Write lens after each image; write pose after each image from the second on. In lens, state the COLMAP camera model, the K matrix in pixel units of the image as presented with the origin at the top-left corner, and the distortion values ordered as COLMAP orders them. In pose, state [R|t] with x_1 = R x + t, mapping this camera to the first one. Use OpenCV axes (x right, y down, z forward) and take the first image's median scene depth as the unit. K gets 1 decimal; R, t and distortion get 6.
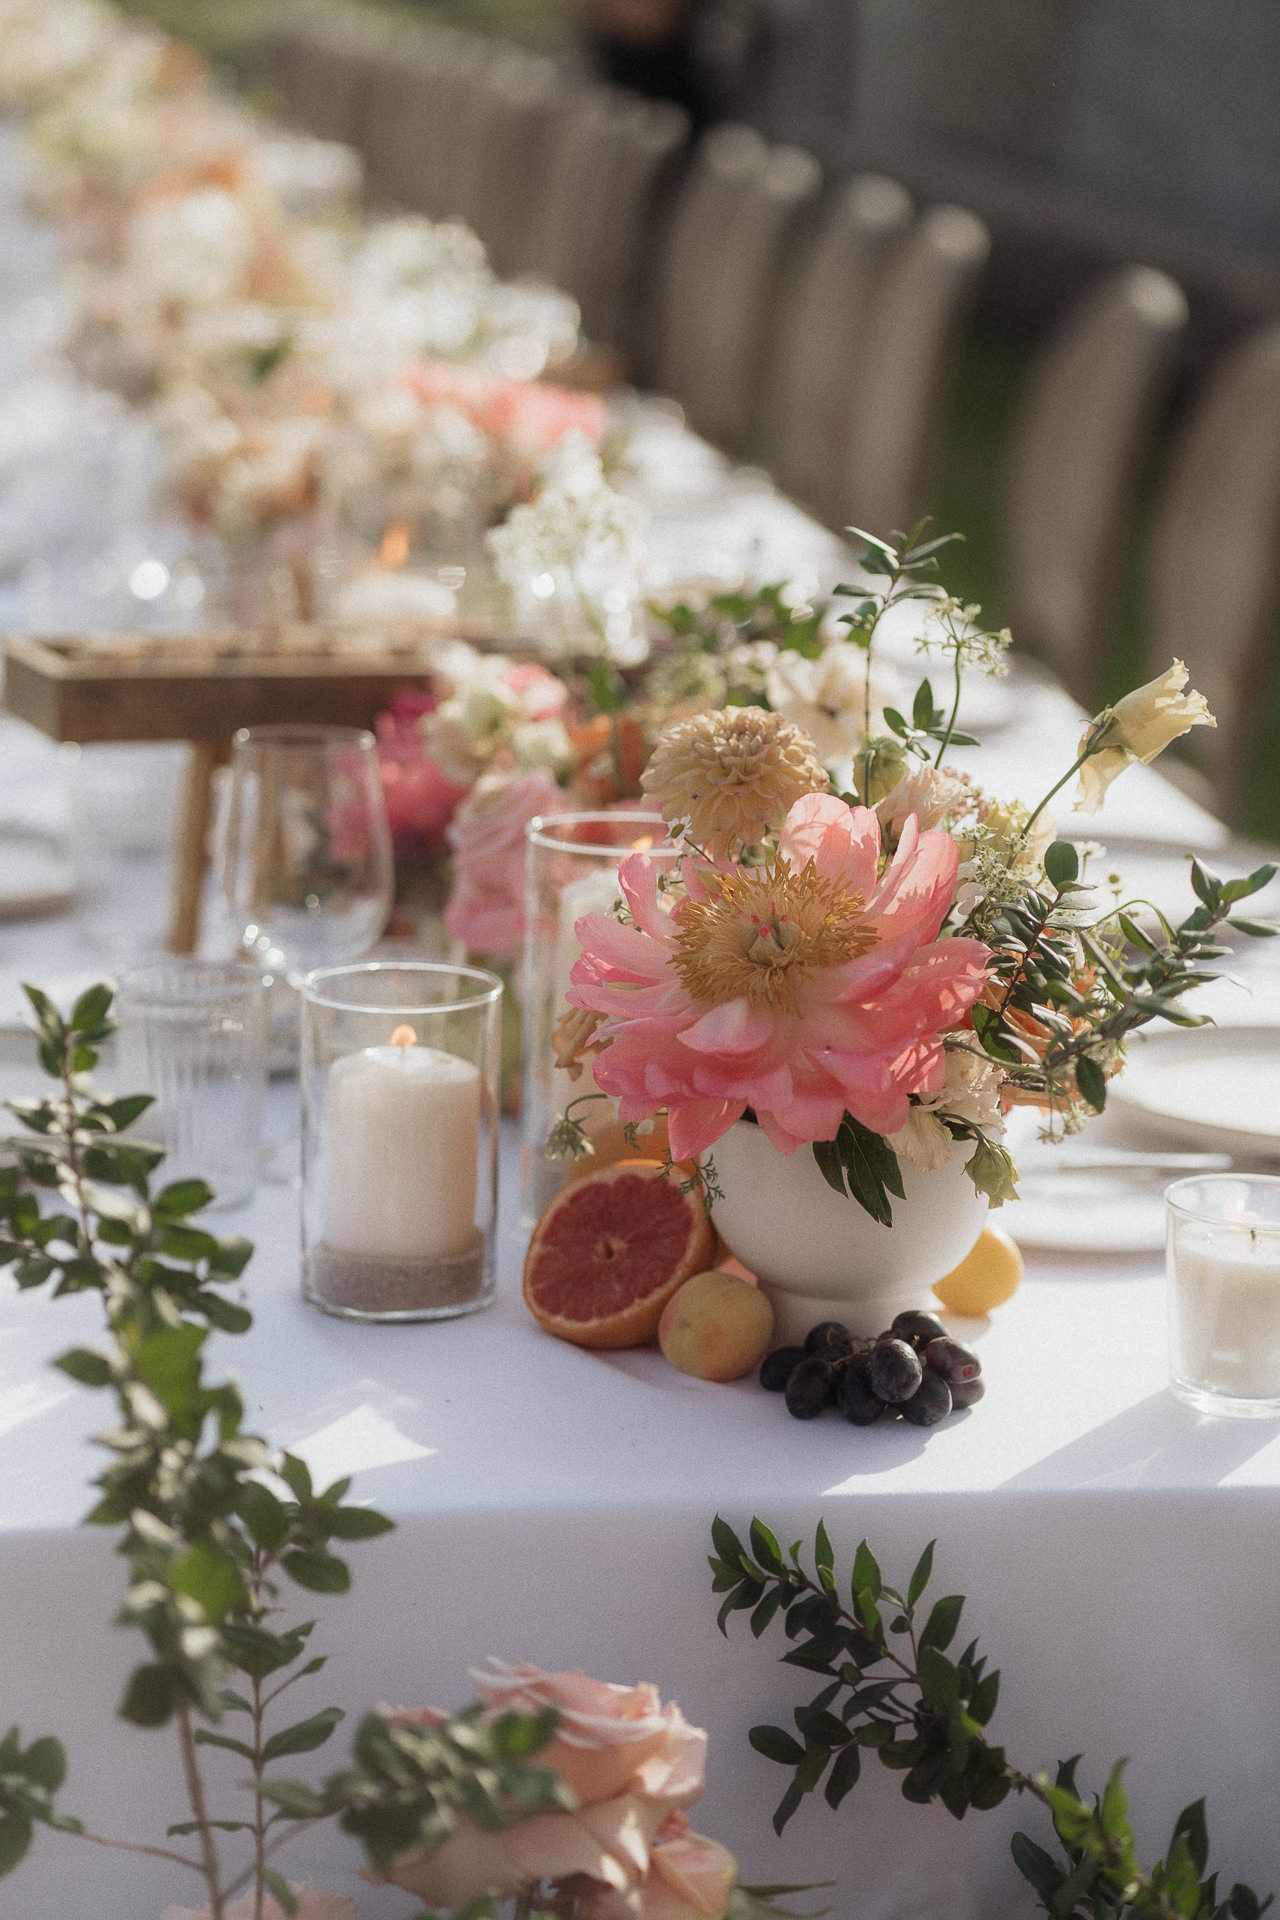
lens RADIAL K [[4683.5, 0, 640.0], [0, 4683.5, 960.0], [0, 0, 1]] dist [0.053039, 0.707616]
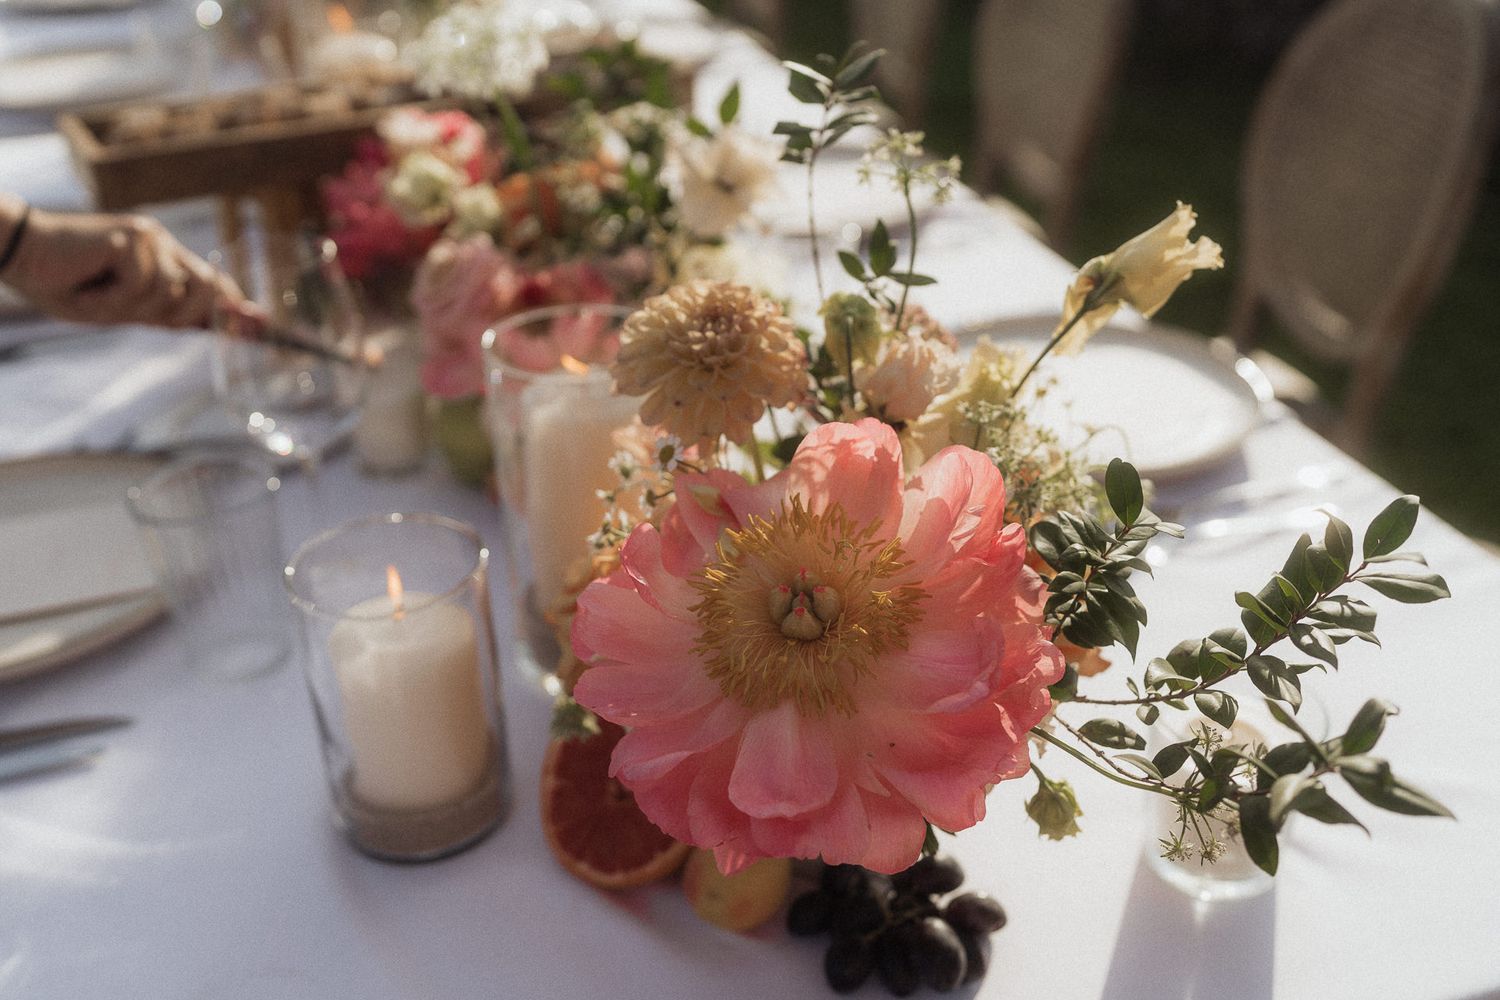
lens RADIAL K [[1476.9, 0, 713.9], [0, 1476.9, 471.7], [0, 0, 1]] dist [-0.000112, 0.011540]
pose [[0.984762, -0.126767, 0.119057, -0.016974], [0.088028, 0.953753, 0.287414, -0.102970], [-0.149985, -0.272554, 0.950378, 0.707190]]
